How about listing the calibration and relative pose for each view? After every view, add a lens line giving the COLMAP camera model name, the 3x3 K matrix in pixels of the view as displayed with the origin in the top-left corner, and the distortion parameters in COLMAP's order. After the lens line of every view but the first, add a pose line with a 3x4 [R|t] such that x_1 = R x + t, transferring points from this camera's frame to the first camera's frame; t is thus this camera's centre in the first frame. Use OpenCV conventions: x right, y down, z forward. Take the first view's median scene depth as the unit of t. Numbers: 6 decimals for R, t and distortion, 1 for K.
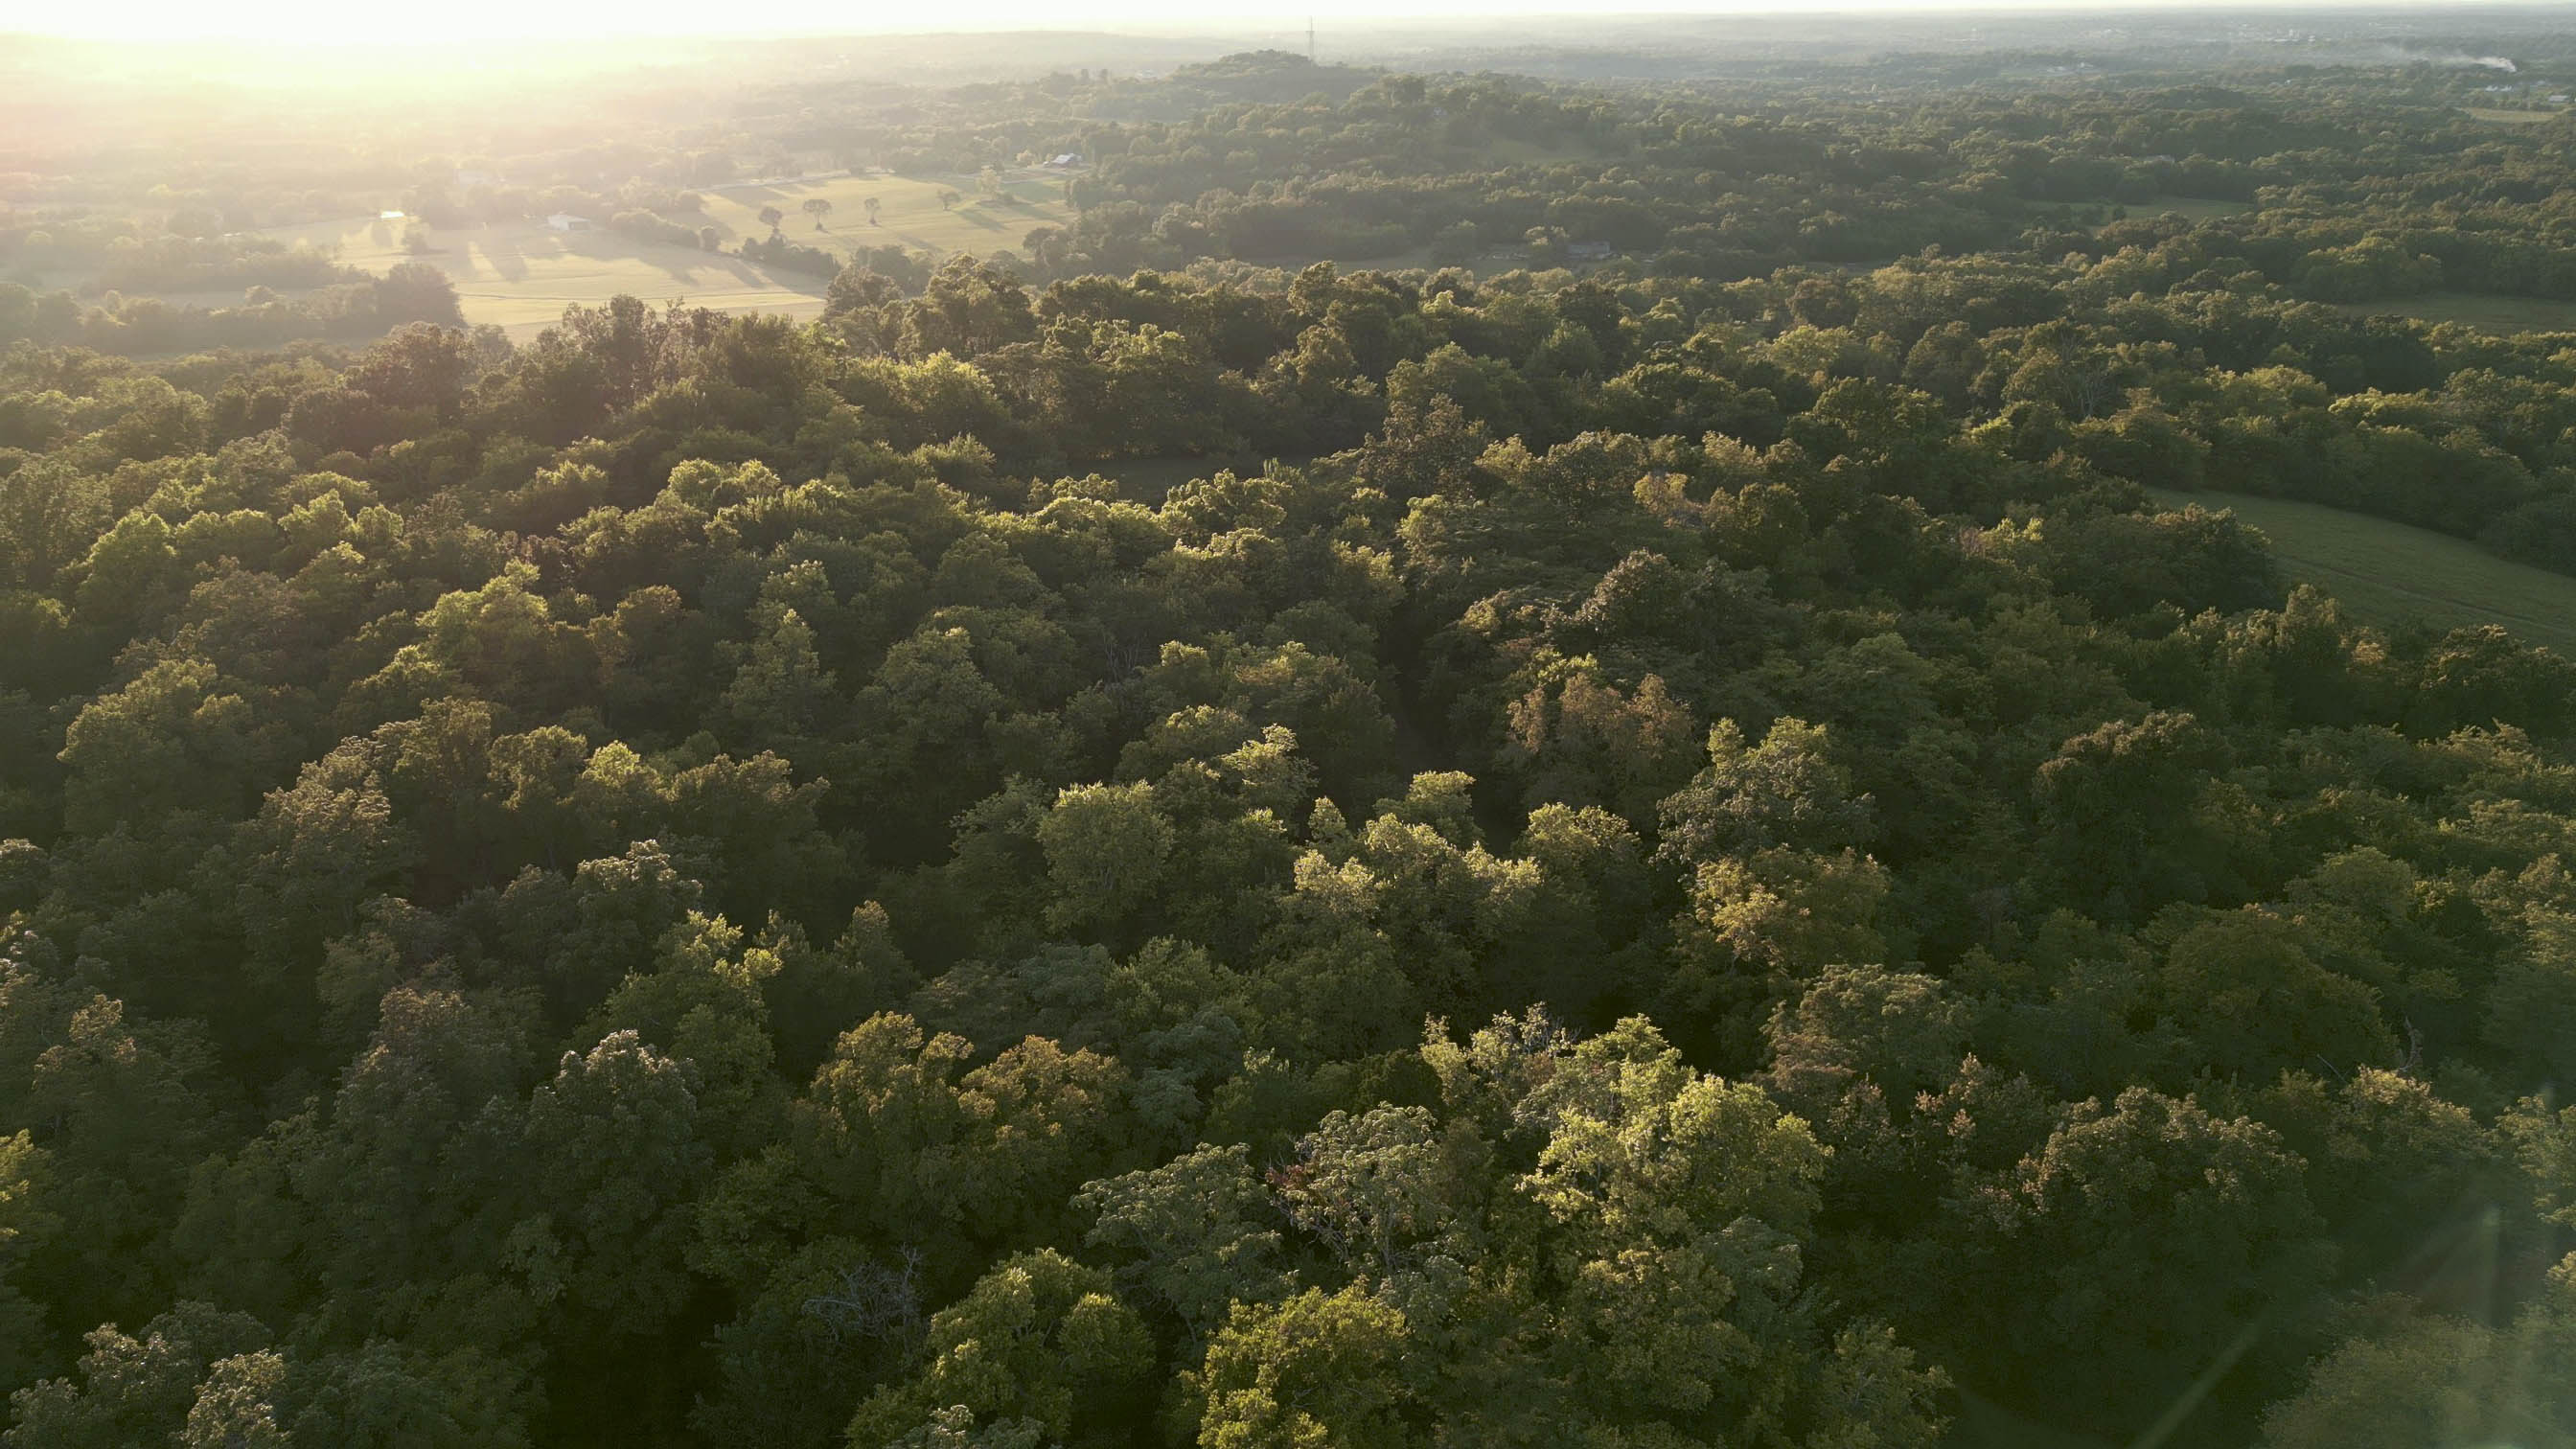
lens RADIAL K [[1869.8, 0, 1281.4], [0, 1869.8, 726.5], [0, 0, 1]] dist [0.080324, -0.083221]
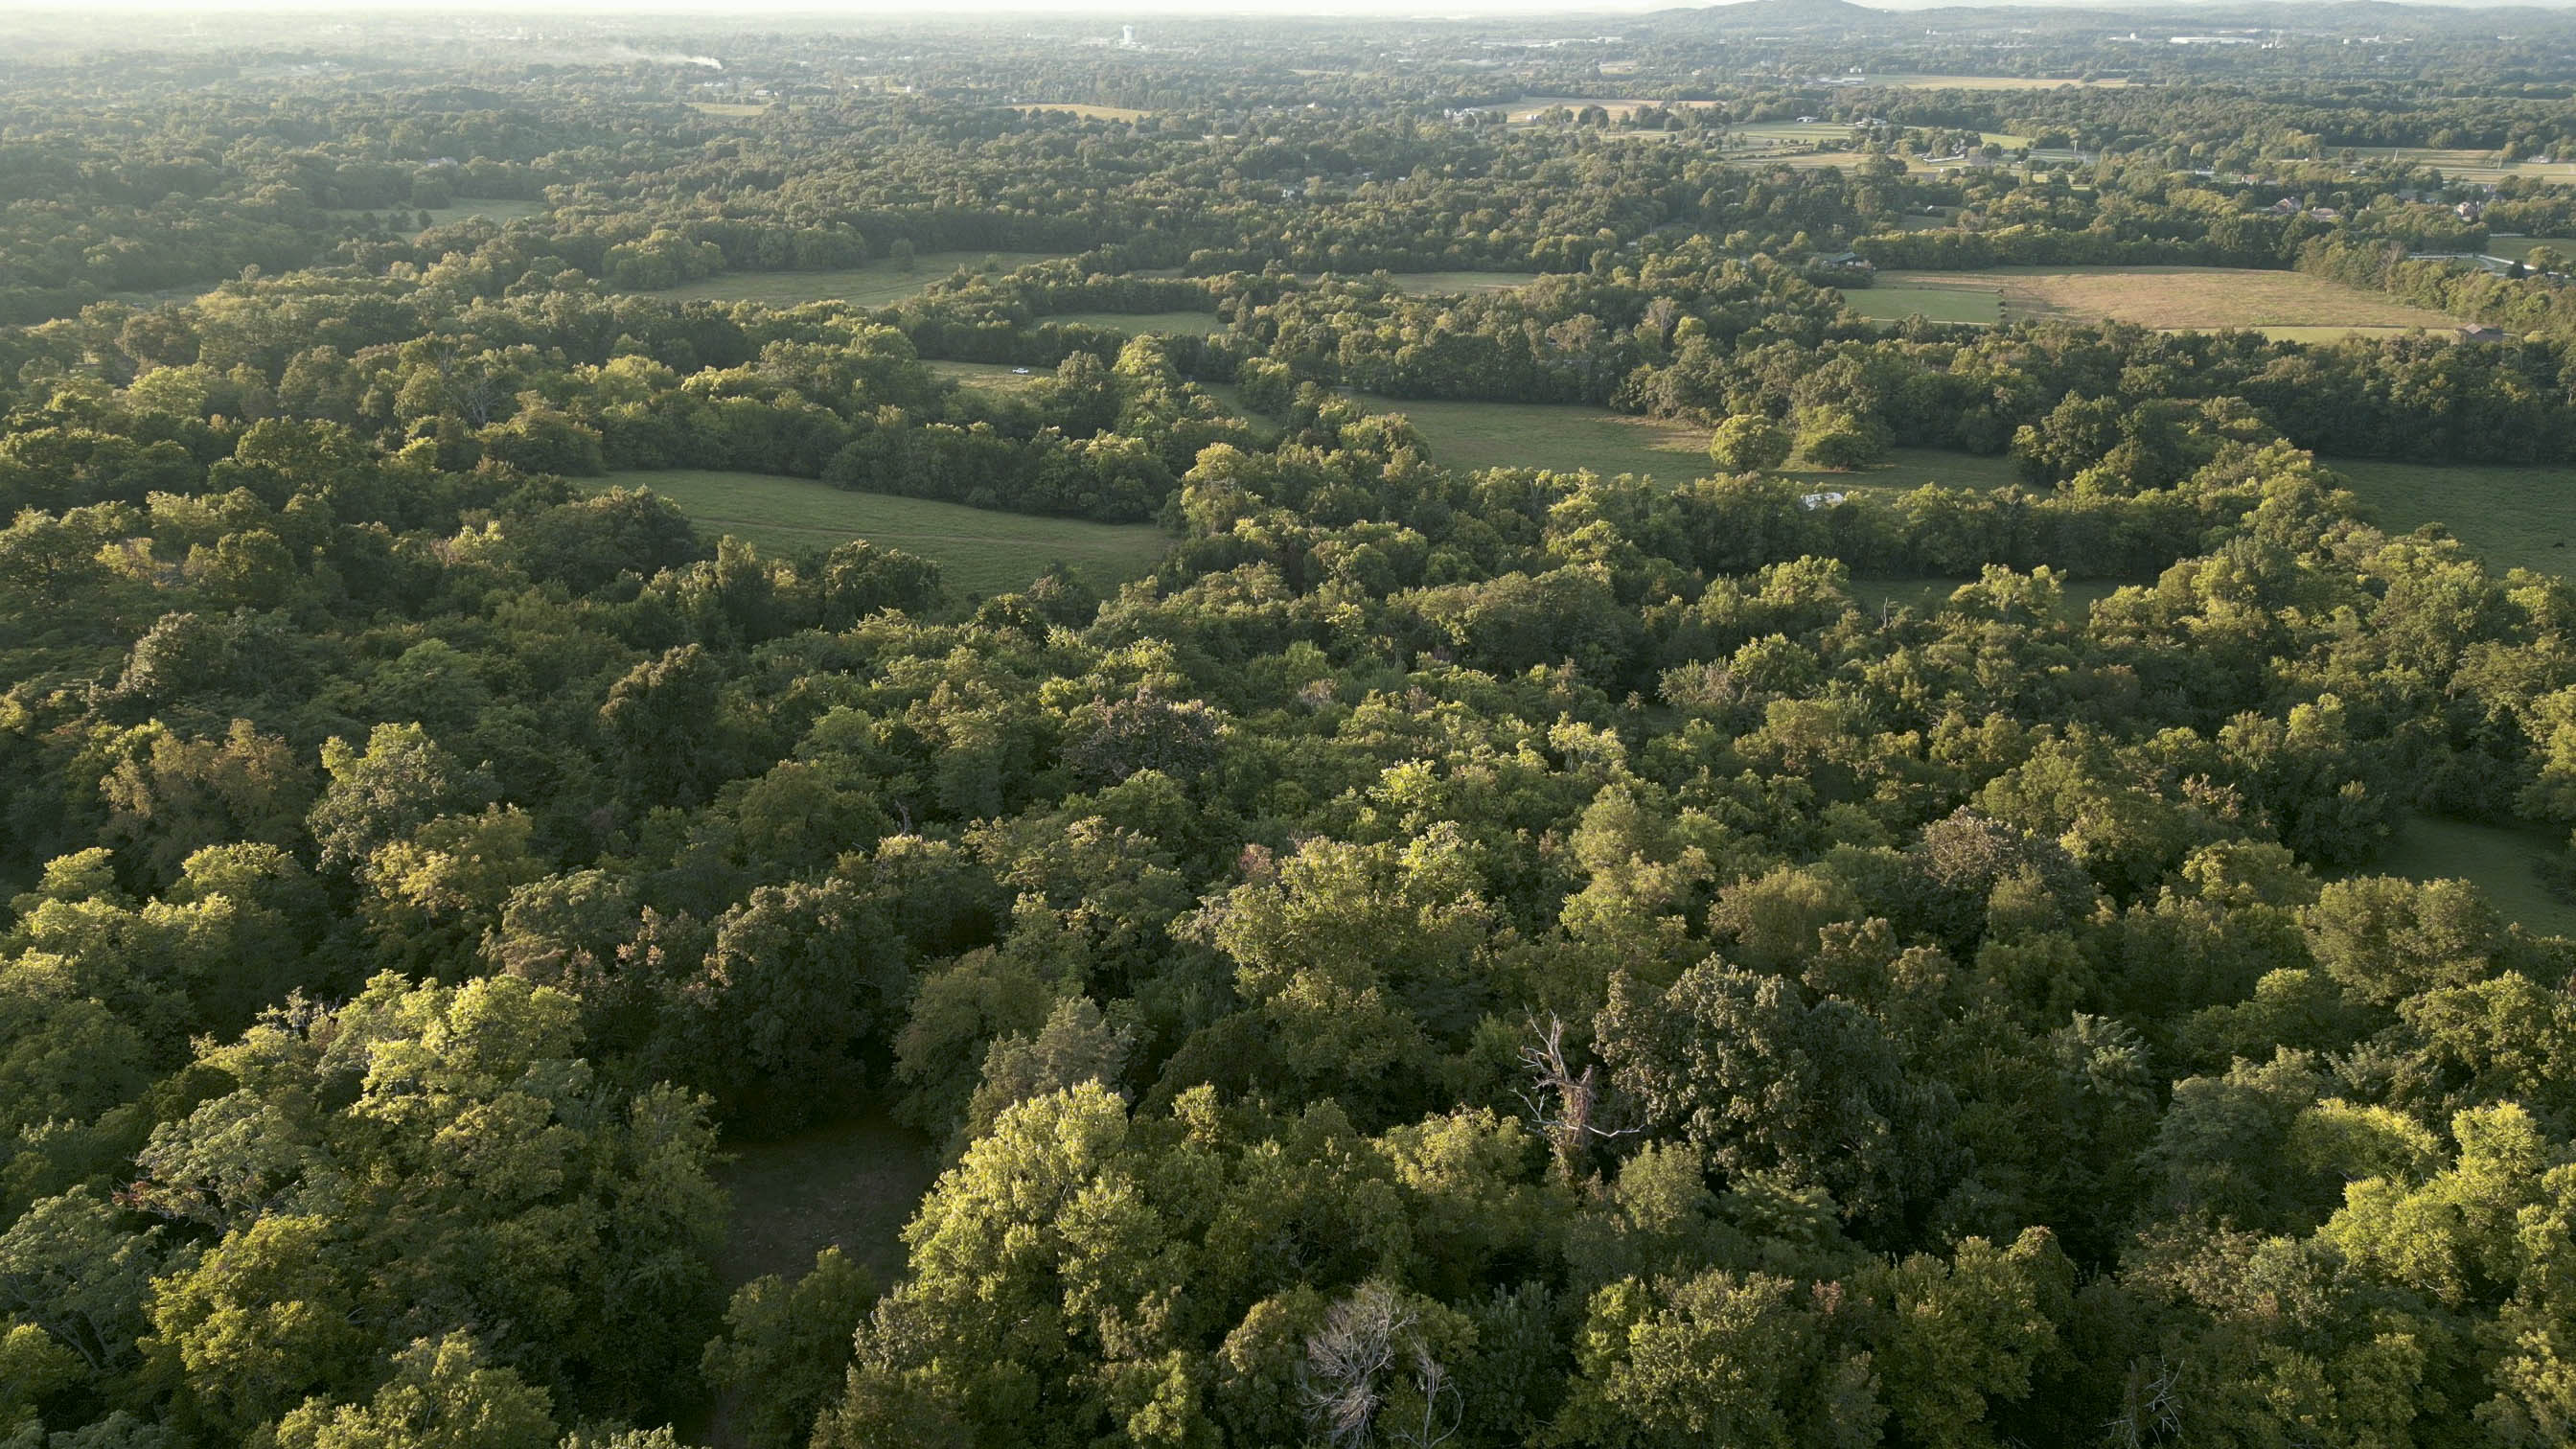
lens RADIAL K [[1869.8, 0, 1281.4], [0, 1869.8, 726.5], [0, 0, 1]] dist [0.080324, -0.083221]
pose [[0.680857, -0.254622, 0.686732, -0.100339], [0.253862, 0.961544, 0.104825, 0.009724], [-0.687014, 0.102964, 0.719312, -0.137777]]
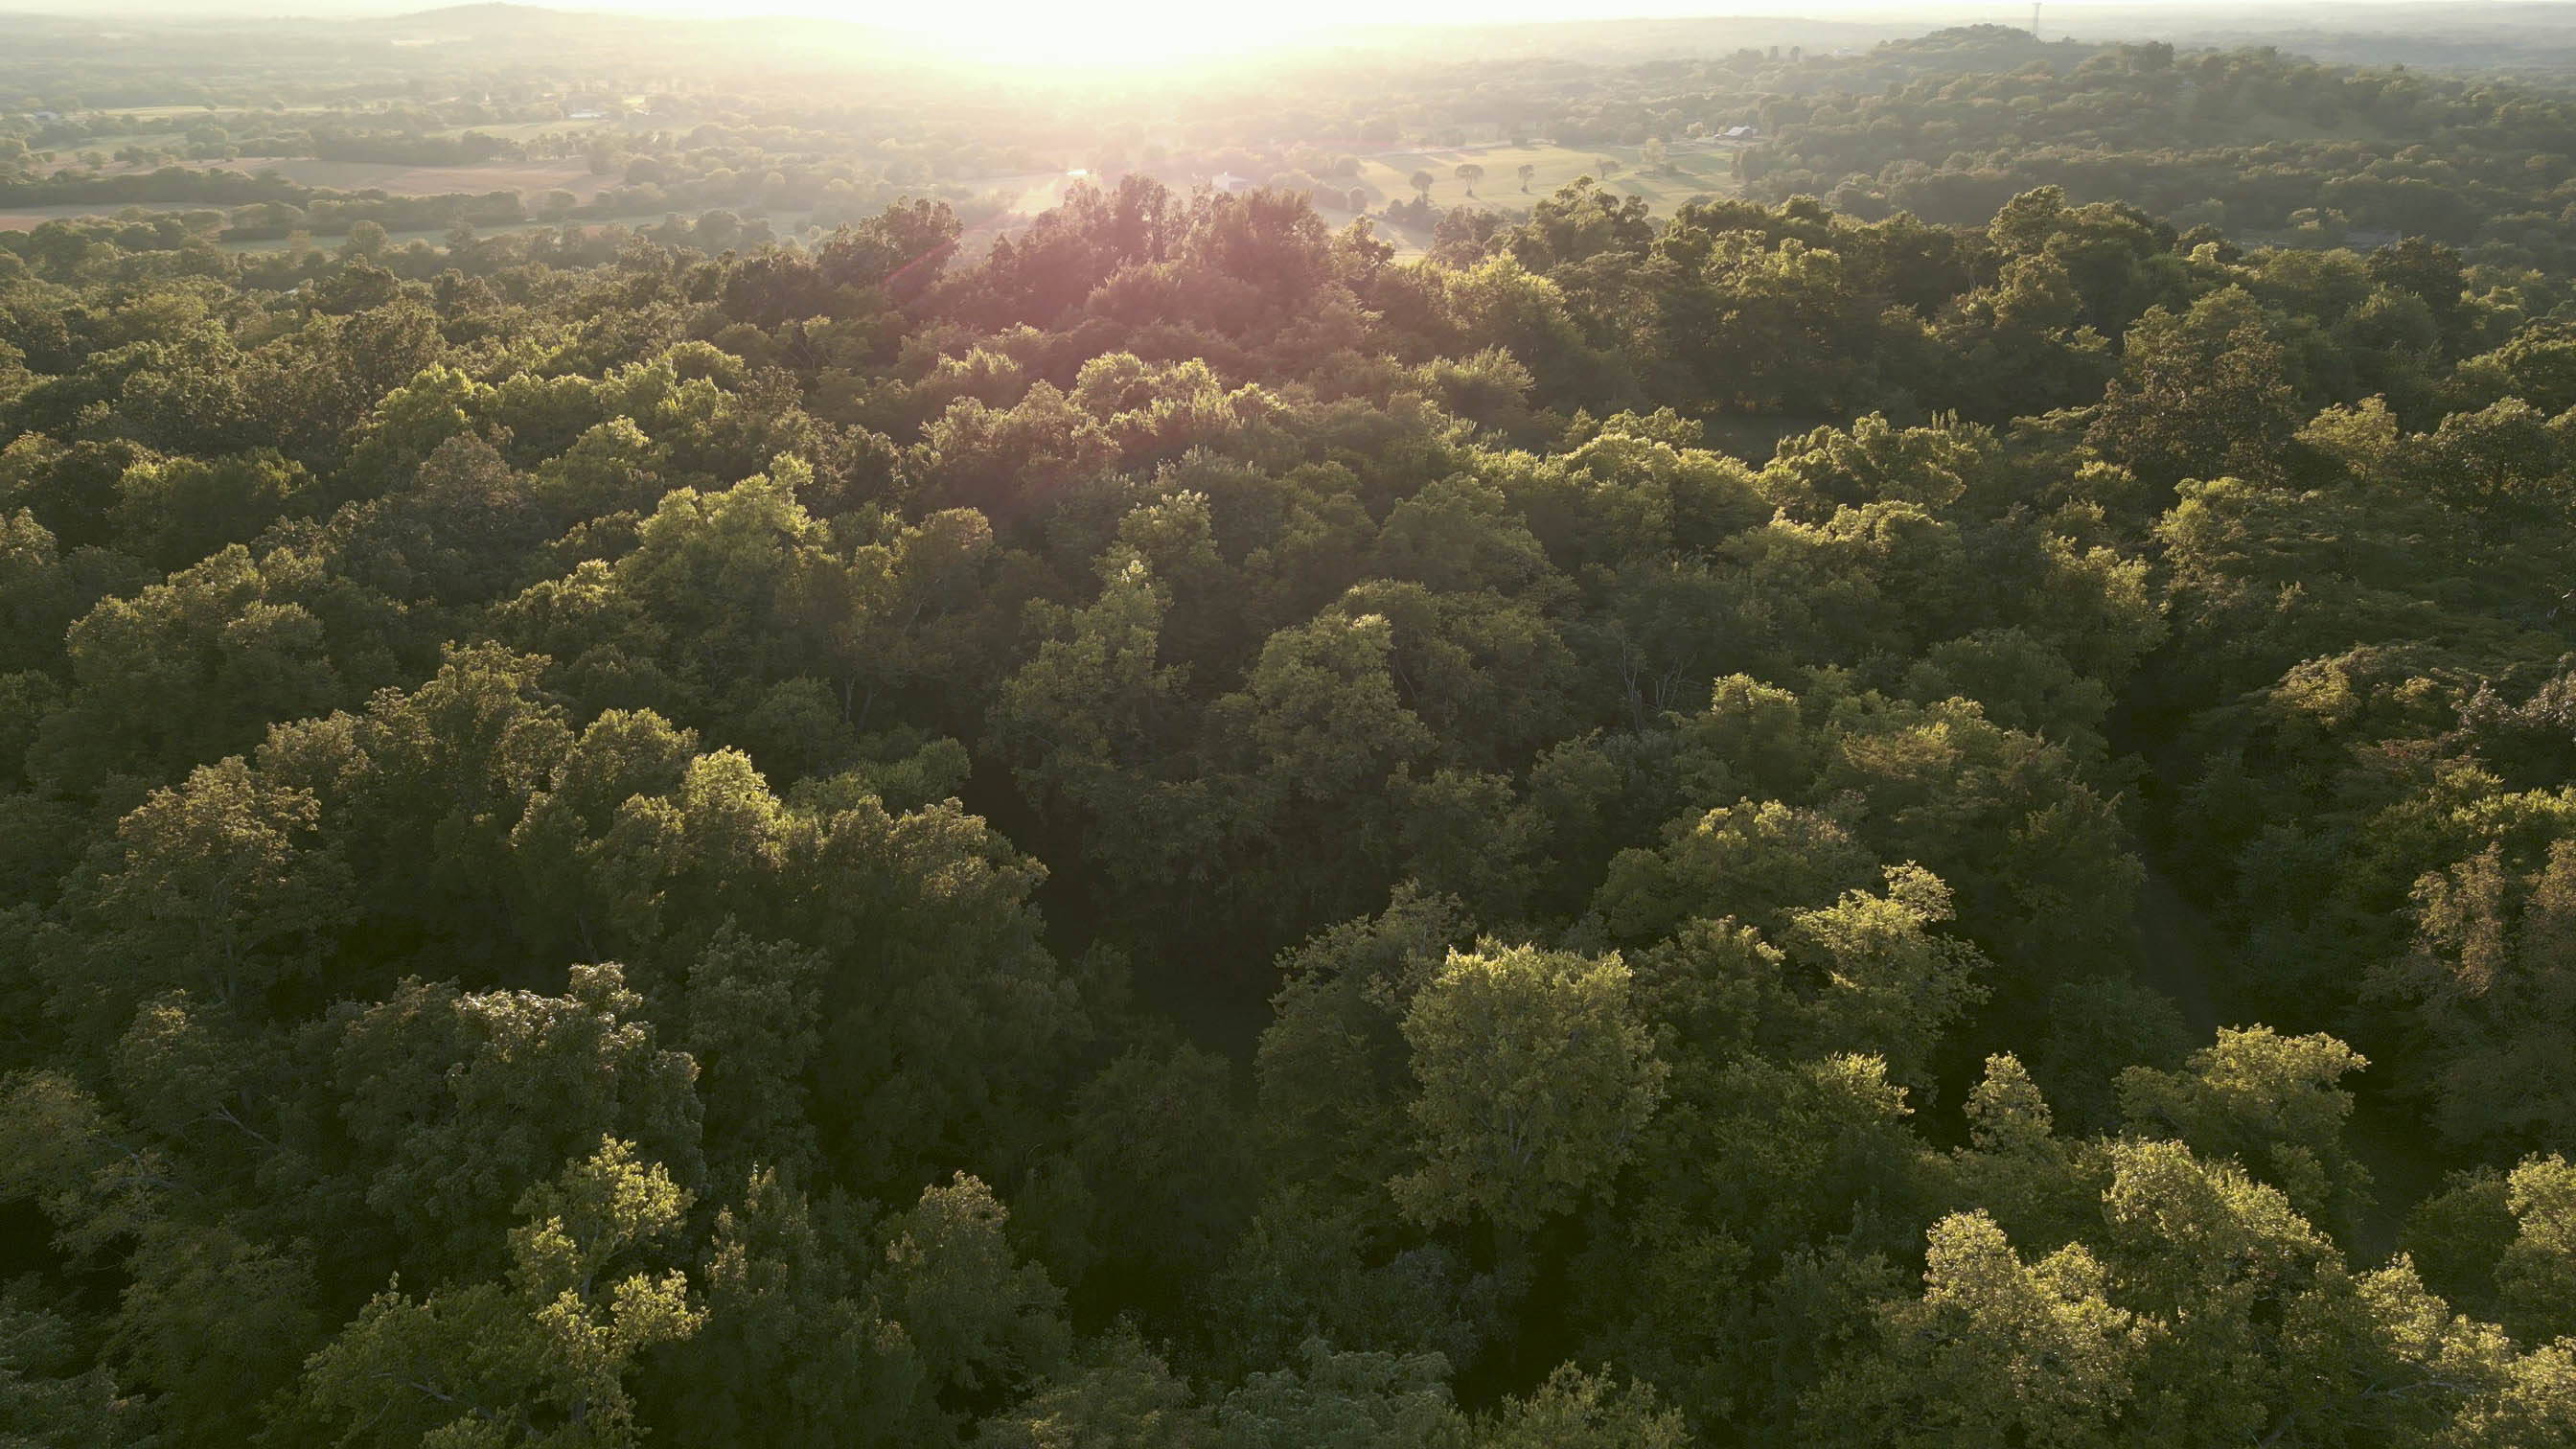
lens RADIAL K [[1869.8, 0, 1281.4], [0, 1869.8, 726.5], [0, 0, 1]] dist [0.080324, -0.083221]
pose [[0.942567, 0.120323, -0.311593, -0.006120], [-0.118967, 0.992622, 0.023430, -0.019023], [0.312113, 0.014985, 0.949927, 0.291447]]
